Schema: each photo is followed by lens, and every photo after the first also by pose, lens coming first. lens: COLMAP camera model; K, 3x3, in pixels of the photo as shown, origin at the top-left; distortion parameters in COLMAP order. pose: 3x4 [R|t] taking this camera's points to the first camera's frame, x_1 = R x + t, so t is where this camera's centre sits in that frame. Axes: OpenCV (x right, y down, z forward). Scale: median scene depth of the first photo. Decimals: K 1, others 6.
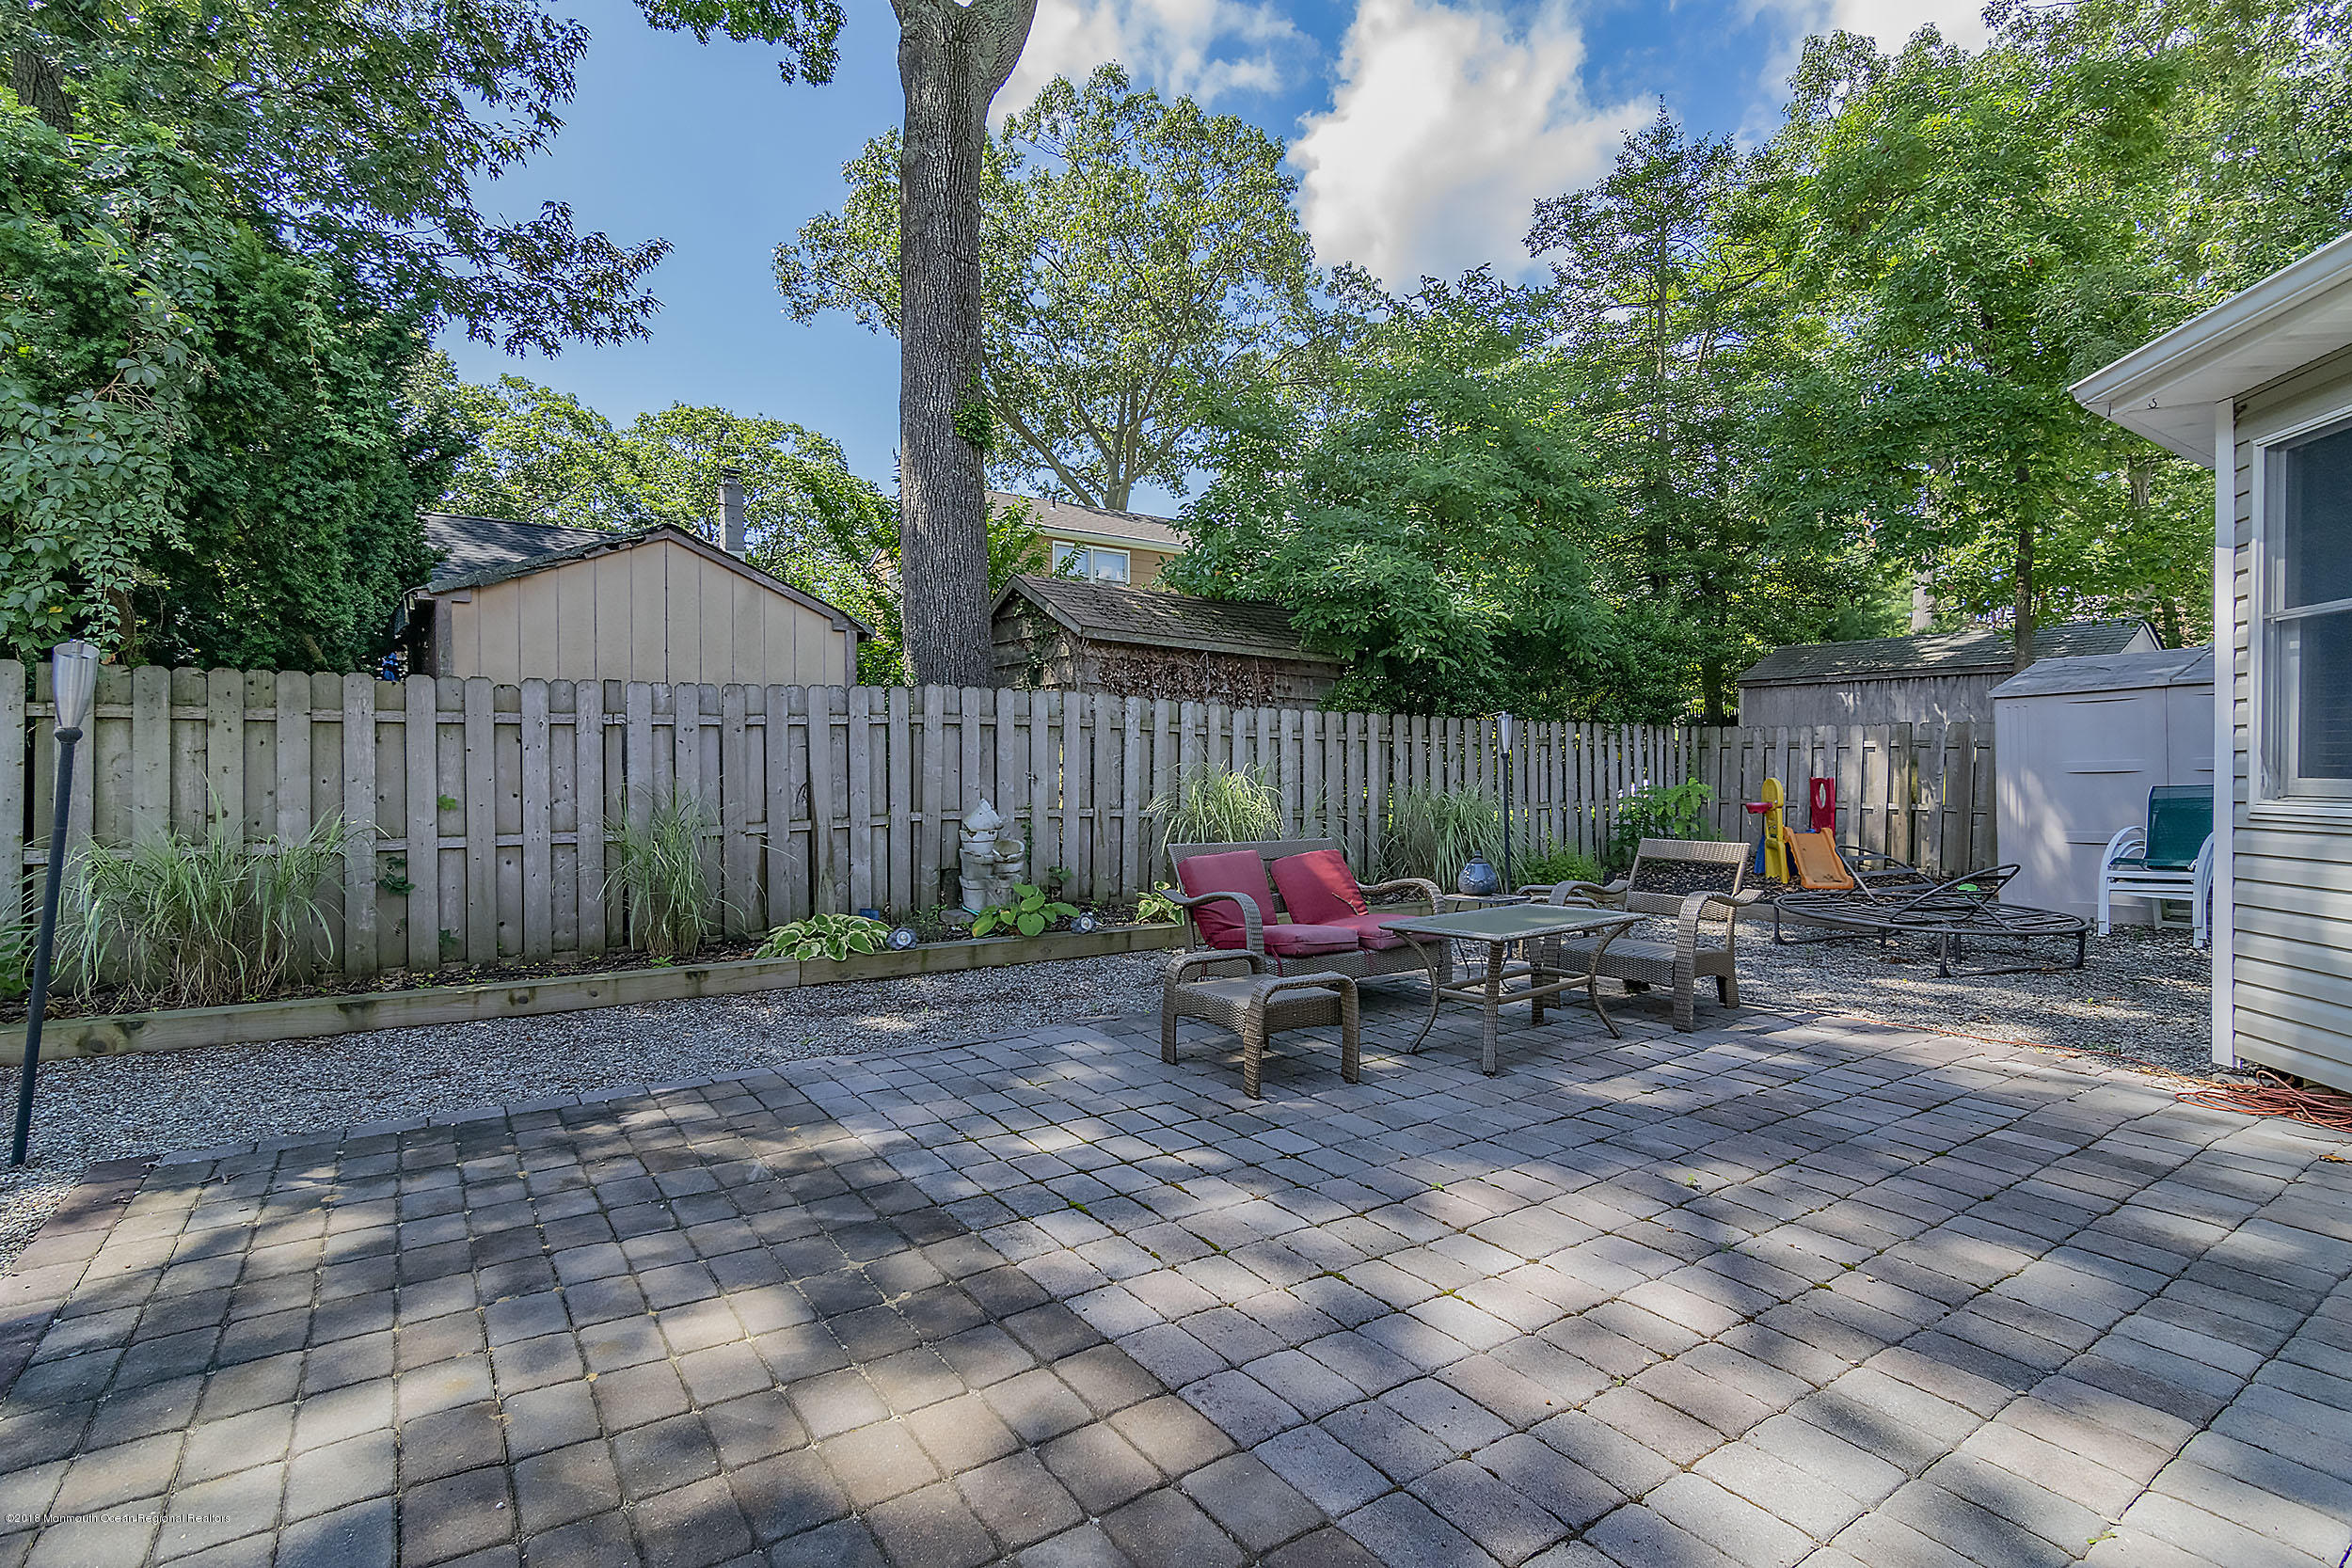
lens RADIAL K [[1186.9, 0, 1176.0], [0, 1186.9, 784.0], [0, 0, 1]] dist [0.000497, -0.000576]
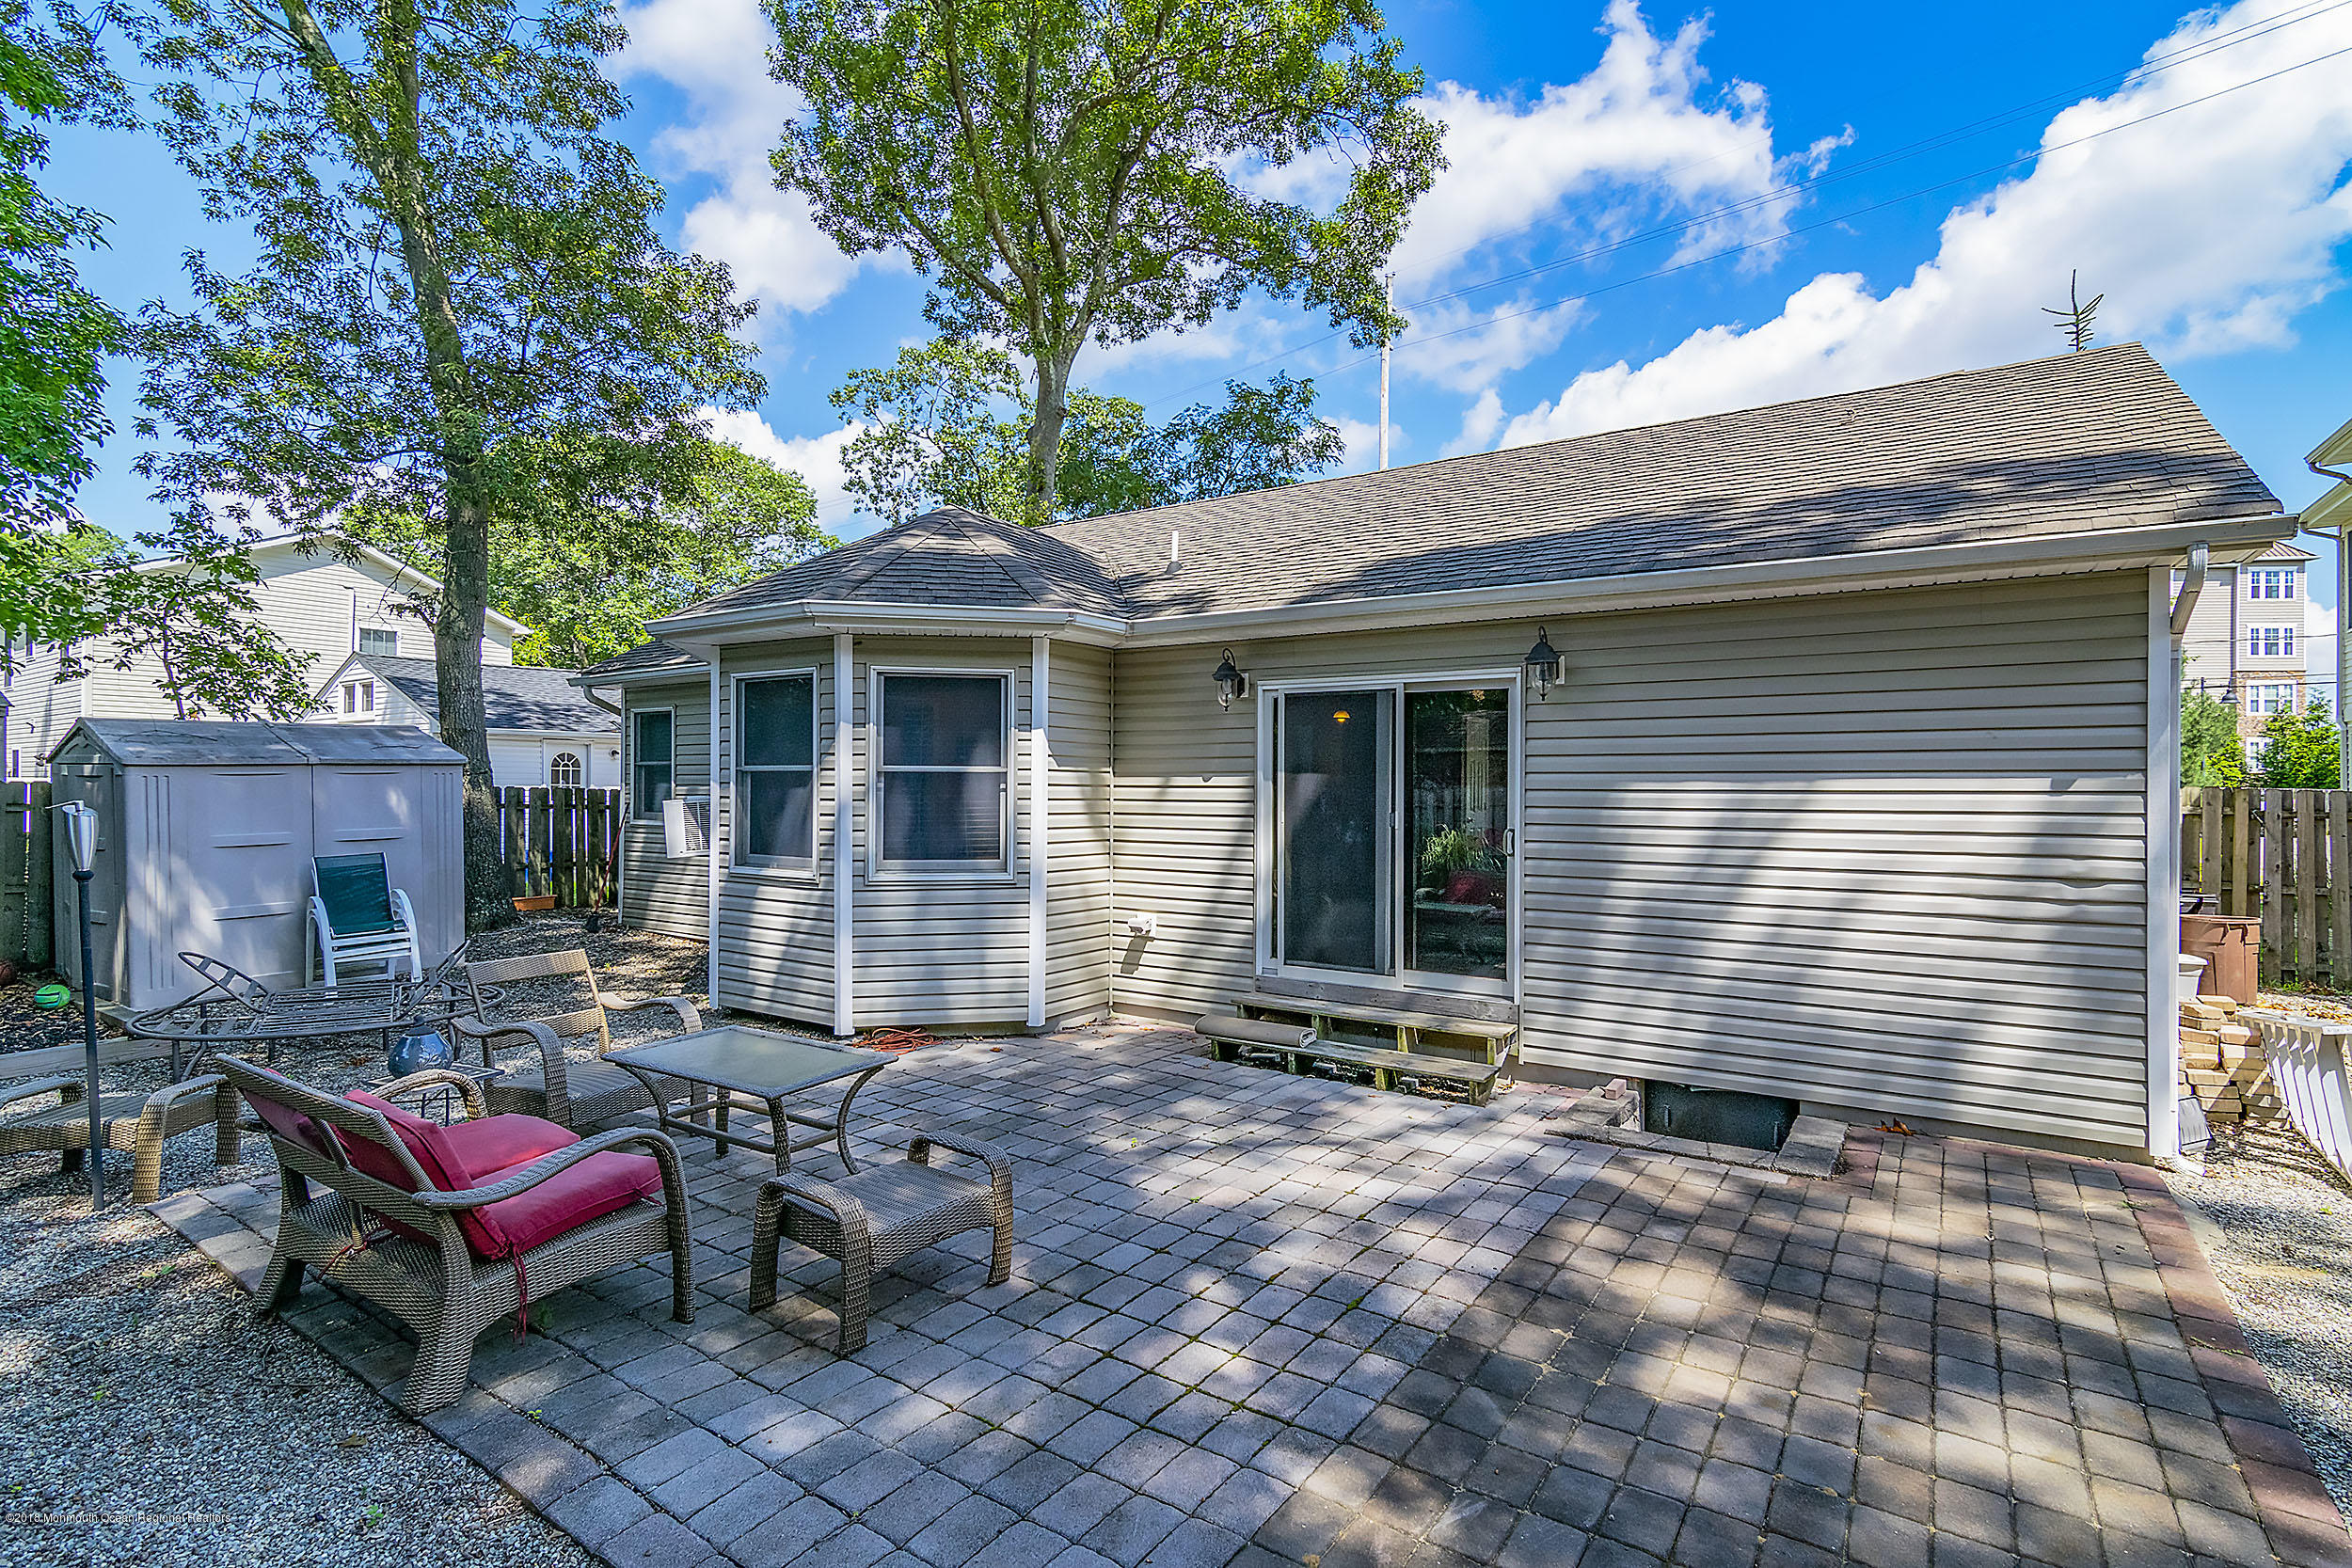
lens RADIAL K [[1186.9, 0, 1176.0], [0, 1186.9, 784.0], [0, 0, 1]] dist [0.000497, -0.000576]
pose [[-0.396303, -0.005140, 0.918105, -1.196633], [-0.002241, 0.999987, 0.004631, -0.176958], [-0.918117, -0.000222, -0.396310, 1.811576]]
